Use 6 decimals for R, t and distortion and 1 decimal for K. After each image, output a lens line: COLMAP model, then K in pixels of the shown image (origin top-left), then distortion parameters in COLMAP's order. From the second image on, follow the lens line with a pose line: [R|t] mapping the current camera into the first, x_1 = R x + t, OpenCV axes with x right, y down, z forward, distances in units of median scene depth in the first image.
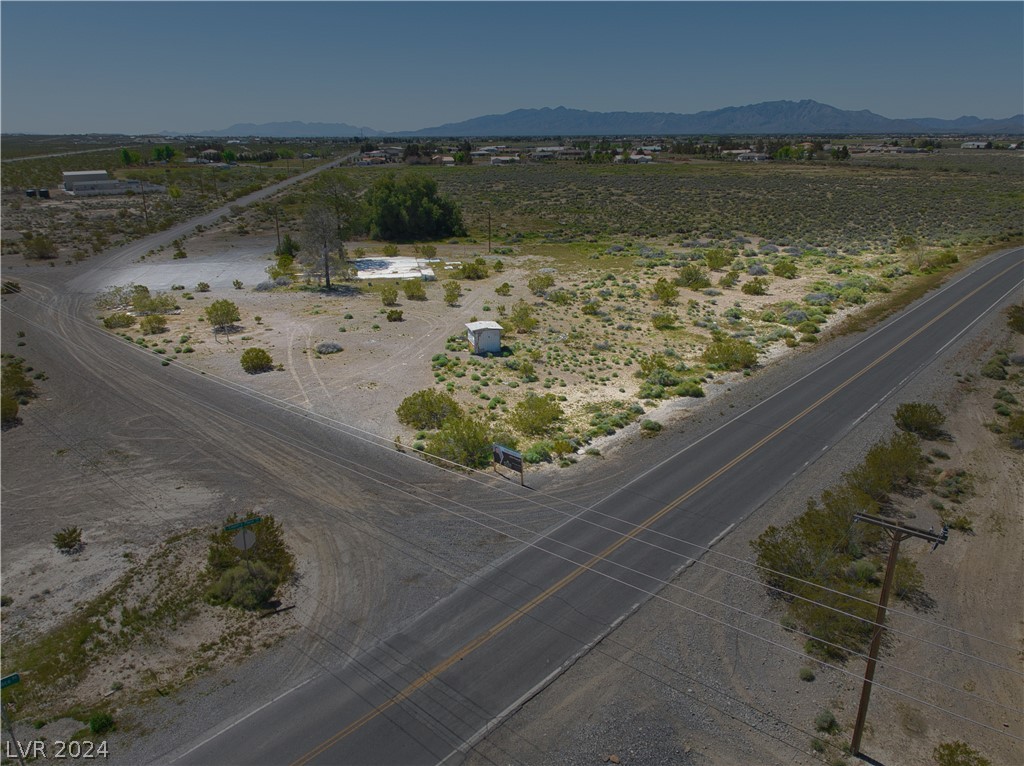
lens RADIAL K [[729.0, 0, 514.9], [0, 729.0, 384.2], [0, 0, 1]] dist [0.009501, -0.029276]
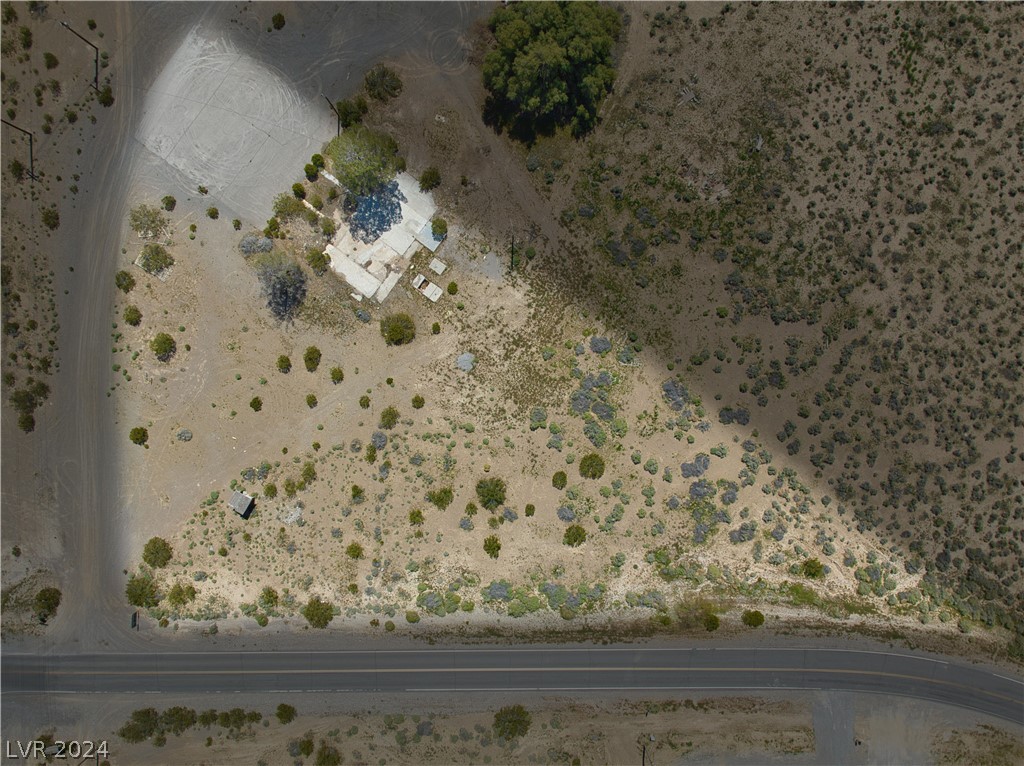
lens RADIAL K [[729.0, 0, 515.8], [0, 729.0, 375.8], [0, 0, 1]] dist [0.009501, -0.029276]
pose [[0.673043, 0.739003, 0.029784, 0.143854], [-0.242990, 0.182909, 0.952628, -2.235071], [0.698547, -0.648397, 0.302676, 1.290110]]
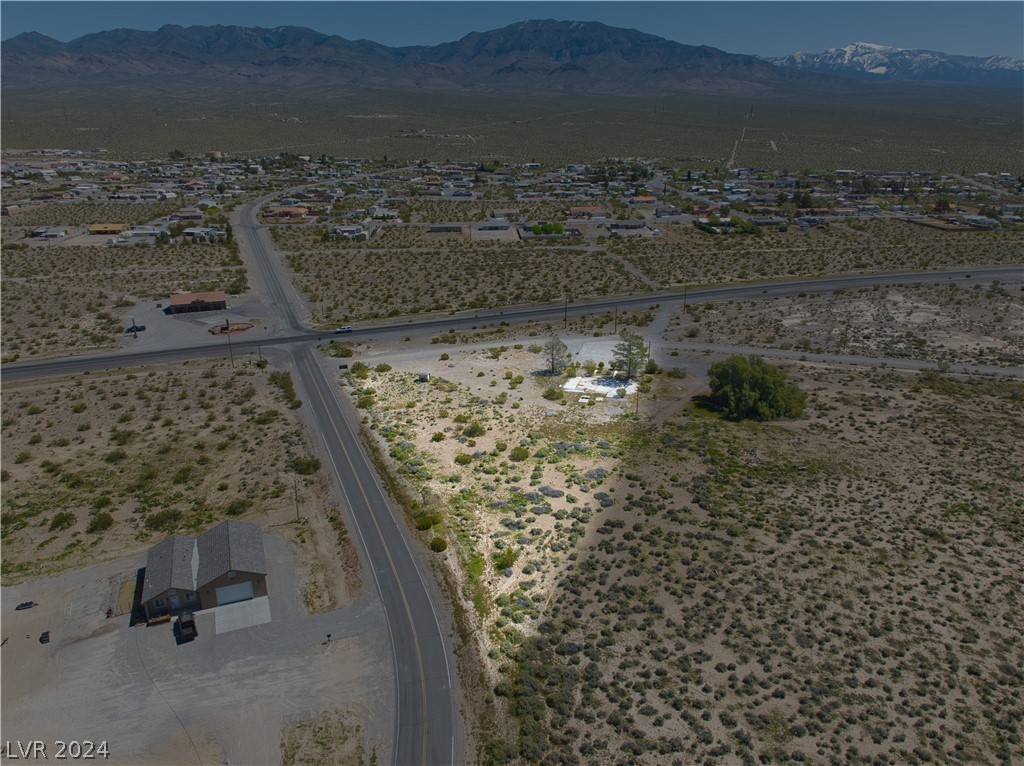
lens RADIAL K [[729.0, 0, 511.4], [0, 729.0, 383.4], [0, 0, 1]] dist [0.009501, -0.029276]
pose [[-0.446804, 0.308599, -0.839722, 2.677278], [-0.279127, 0.843682, 0.458574, -1.744235], [0.849973, 0.439281, -0.290822, 2.514333]]
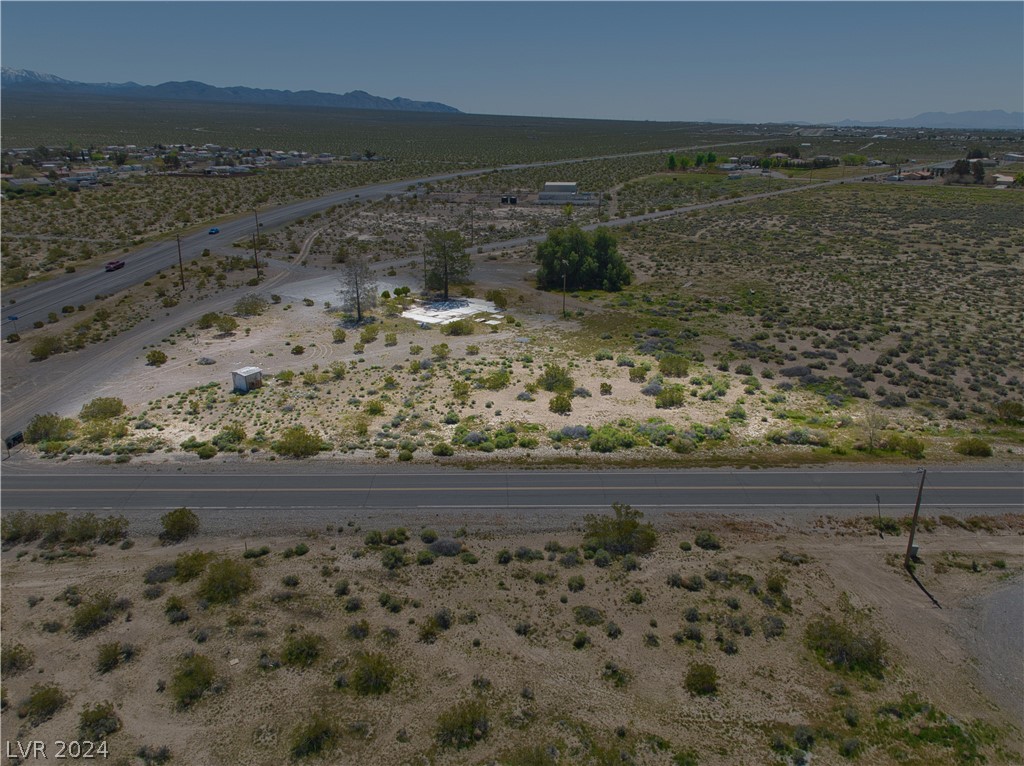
lens RADIAL K [[729.0, 0, 514.6], [0, 729.0, 379.0], [0, 0, 1]] dist [0.009501, -0.029276]
pose [[0.671045, 0.249006, -0.698351, 1.481434], [-0.243804, 0.963643, 0.109327, -0.395154], [0.700184, 0.096897, 0.707356, 0.416746]]
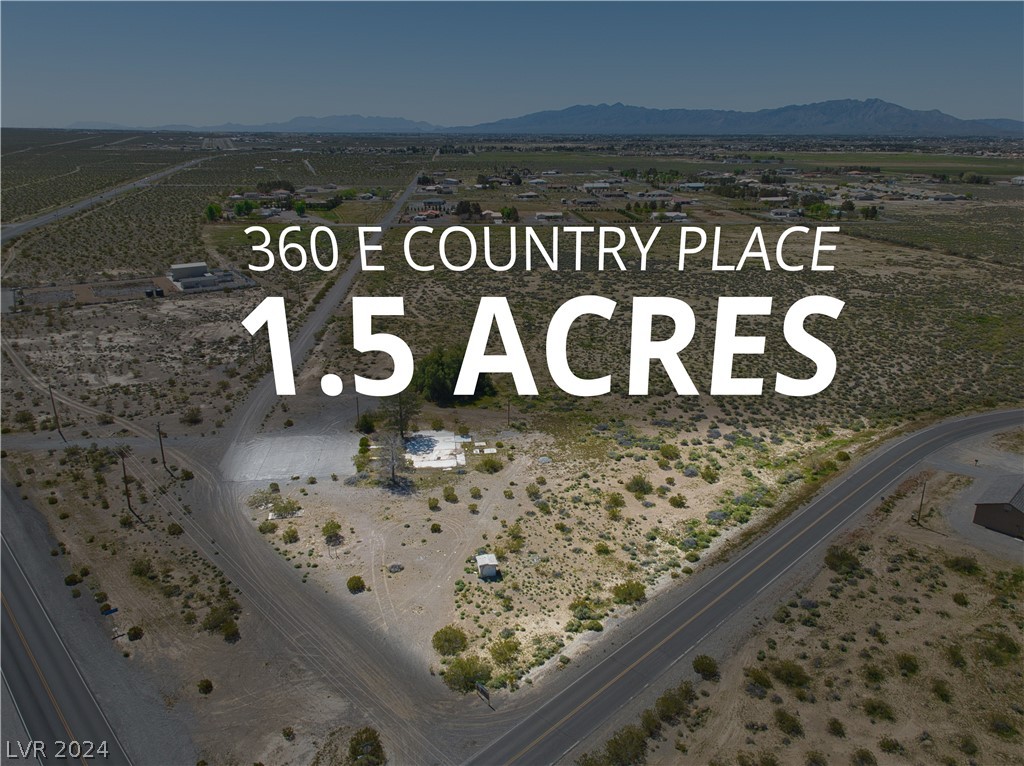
lens RADIAL K [[729.0, 0, 515.4], [0, 729.0, 384.9], [0, 0, 1]] dist [0.009501, -0.029276]
pose [[0.997353, 0.034130, -0.064201, 0.134969], [-0.033674, 0.999399, 0.008172, -0.573028], [0.064441, -0.005989, 0.997904, -0.773800]]
